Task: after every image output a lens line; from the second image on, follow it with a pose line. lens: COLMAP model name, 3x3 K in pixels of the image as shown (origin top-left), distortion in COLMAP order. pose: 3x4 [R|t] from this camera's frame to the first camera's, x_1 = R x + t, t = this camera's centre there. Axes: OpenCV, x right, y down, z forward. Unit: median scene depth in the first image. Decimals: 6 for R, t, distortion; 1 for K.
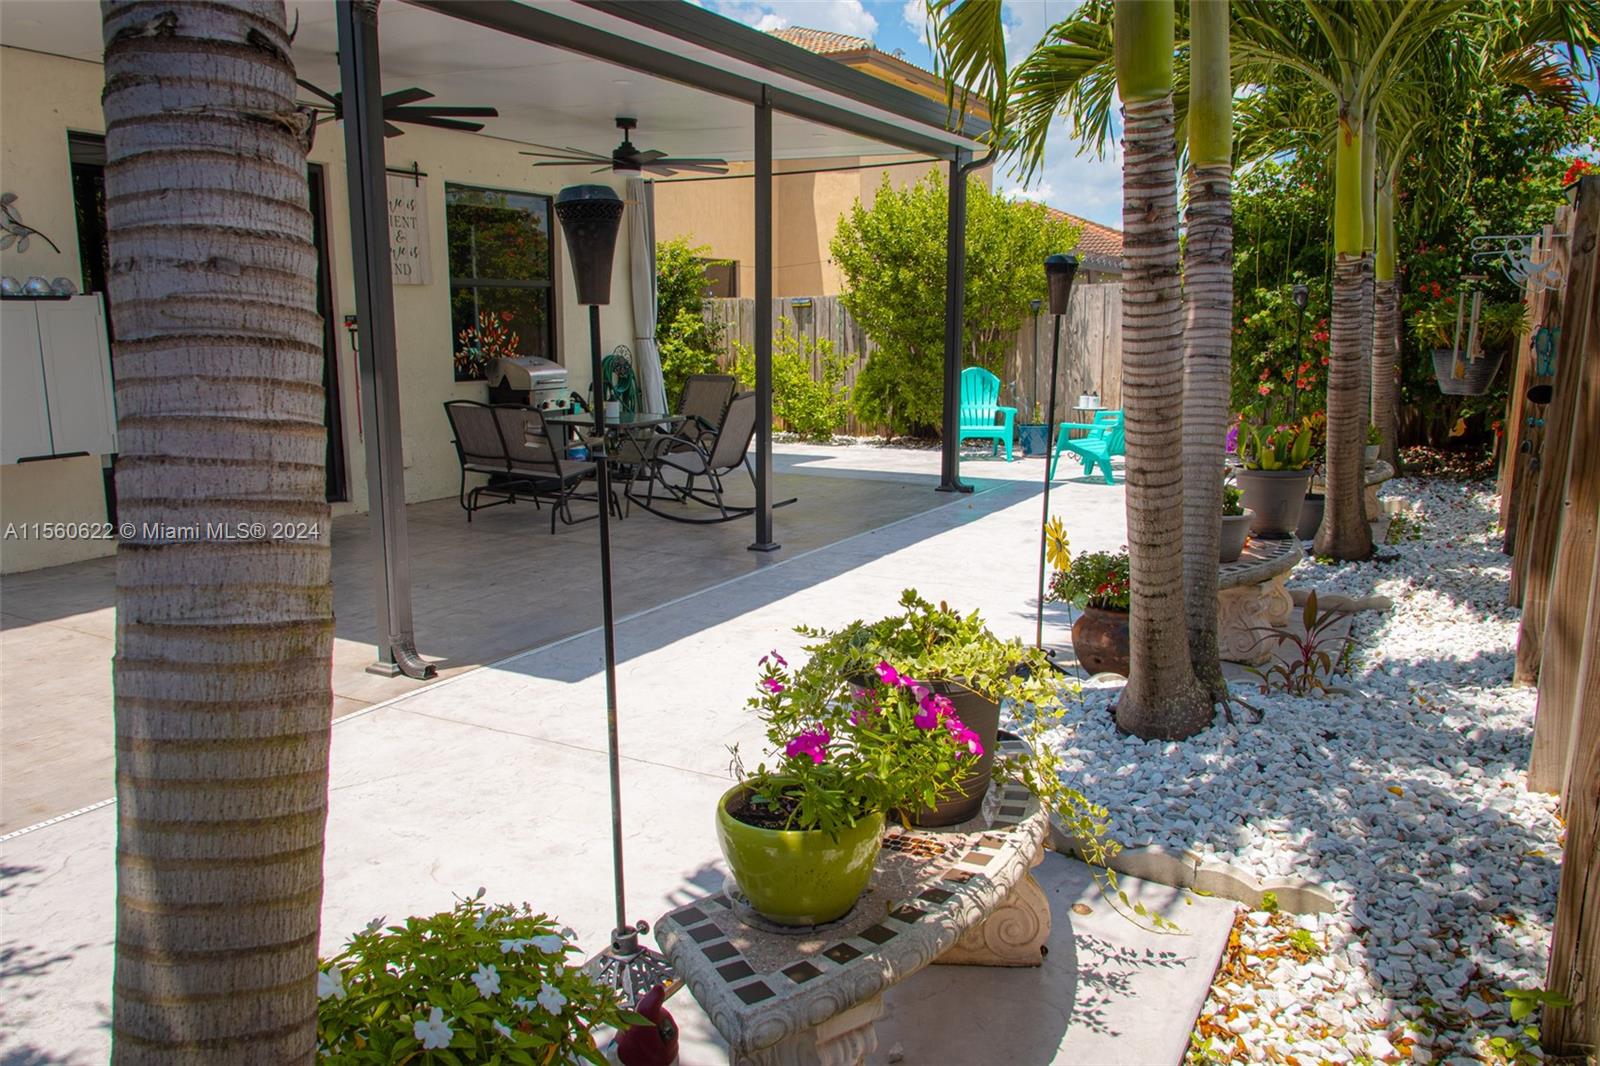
lens RADIAL K [[1166.8, 0, 794.3], [0, 1166.8, 539.6], [0, 0, 1]] dist [-0.001829, 0.002484]
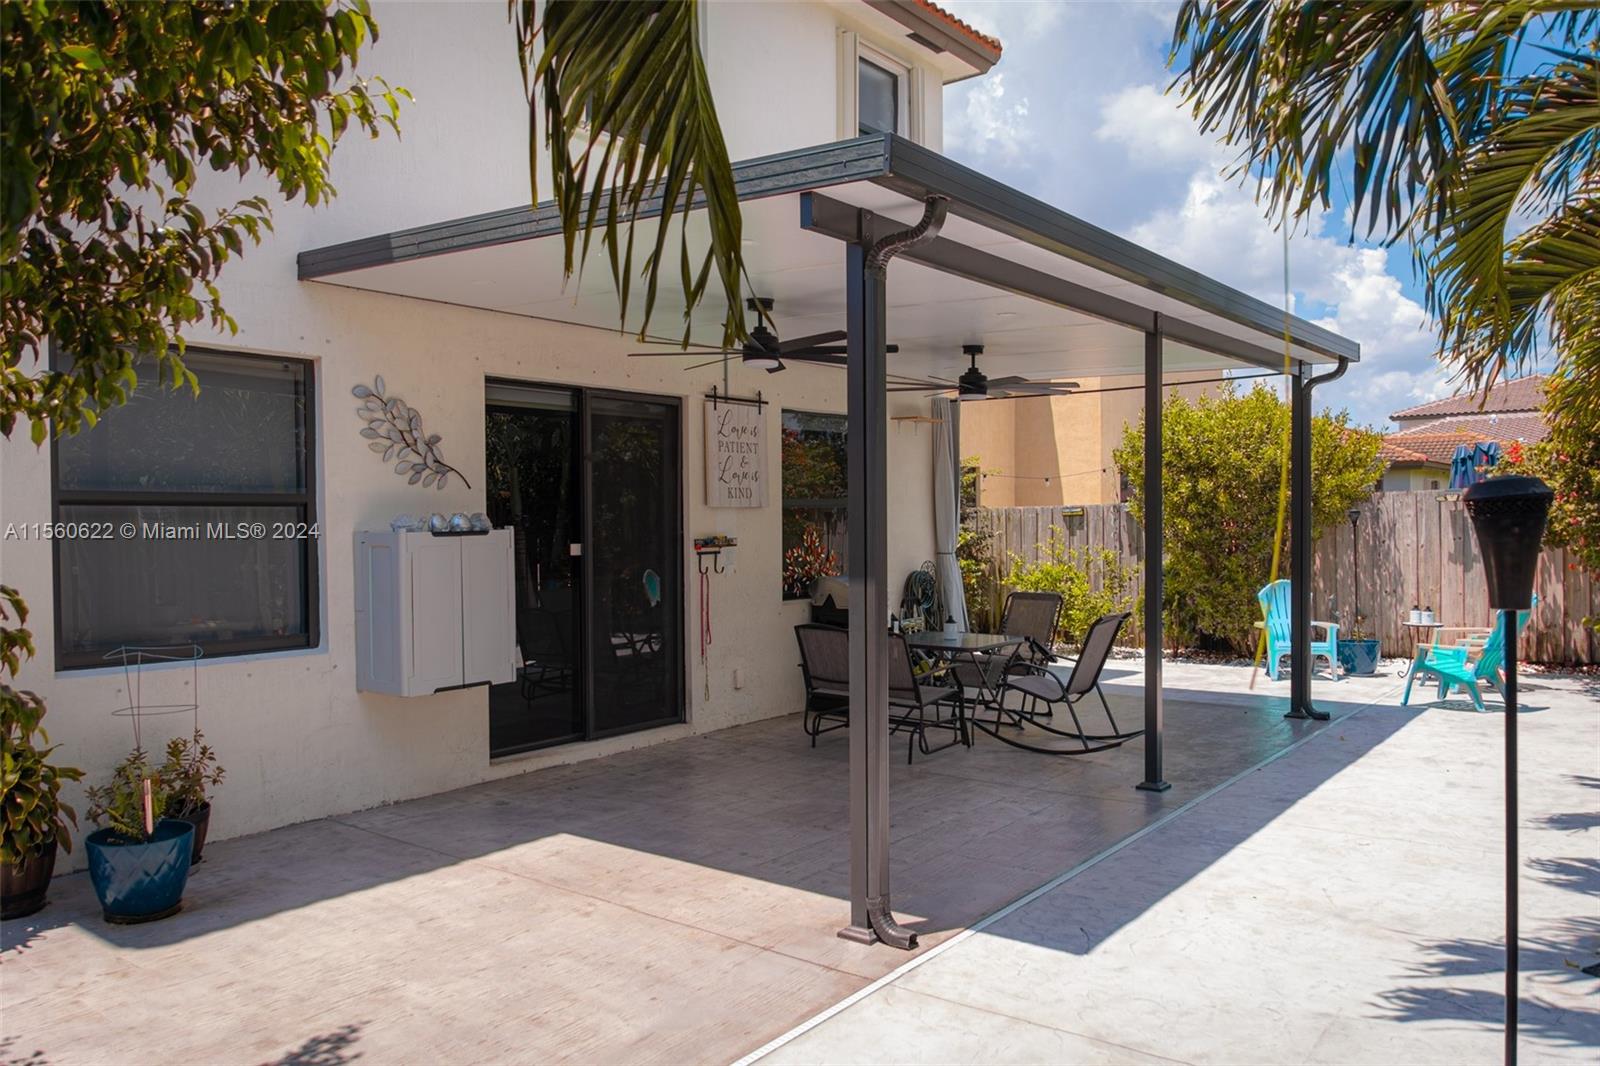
lens RADIAL K [[1166.8, 0, 805.8], [0, 1166.8, 535.5], [0, 0, 1]] dist [-0.001829, 0.002484]
pose [[0.990415, -0.007653, -0.137913, -0.149142], [-0.015685, 0.985775, -0.167337, -0.026470], [0.137232, 0.167897, 0.976206, 0.018284]]
